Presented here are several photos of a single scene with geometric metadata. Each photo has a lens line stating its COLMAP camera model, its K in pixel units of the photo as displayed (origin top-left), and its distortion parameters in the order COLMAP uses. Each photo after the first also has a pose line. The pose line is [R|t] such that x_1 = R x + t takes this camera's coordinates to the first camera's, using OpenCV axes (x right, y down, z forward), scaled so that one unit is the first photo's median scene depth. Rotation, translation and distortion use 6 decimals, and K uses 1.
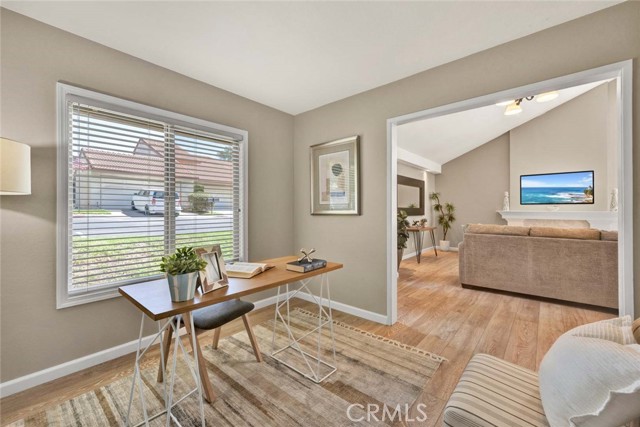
lens RADIAL K [[274.4, 0, 310.2], [0, 274.4, 206.9], [0, 0, 1]] dist [-0.002215, -0.001193]
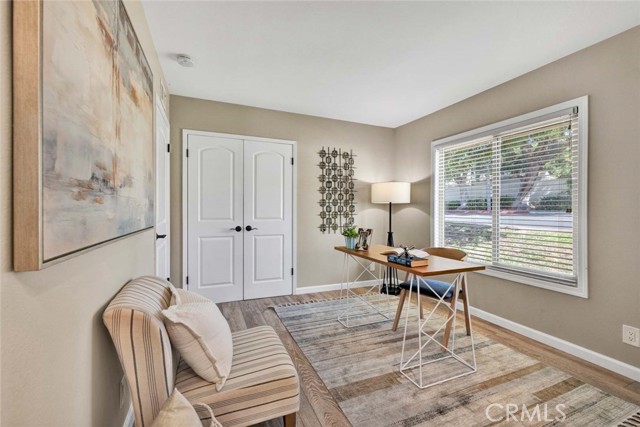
lens RADIAL K [[274.4, 0, 324.9], [0, 274.4, 211.0], [0, 0, 1]] dist [-0.002215, -0.001193]
pose [[-0.429736, -0.005333, -0.902939, 0.724930], [-0.006265, 0.999976, -0.002924, 0.020353], [0.902933, 0.004400, -0.429759, 0.774281]]
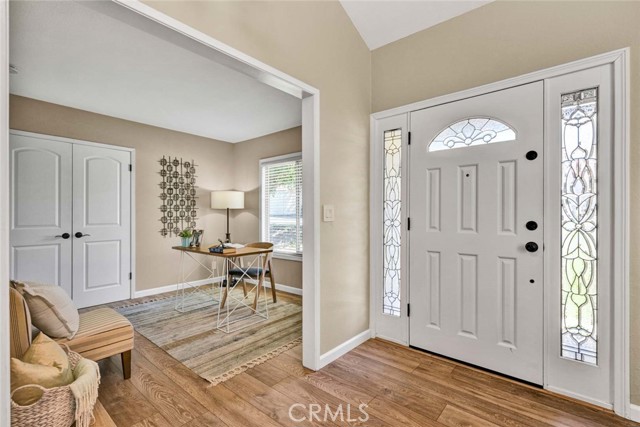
lens RADIAL K [[292.2, 0, 306.8], [0, 292.2, 208.4], [0, 0, 1]] dist [-0.004506, -0.002156]
pose [[-0.023739, -0.025272, -0.999399, 1.072581], [0.008309, 0.999641, -0.025475, 0.021446], [0.999684, -0.008909, -0.023520, 1.005159]]
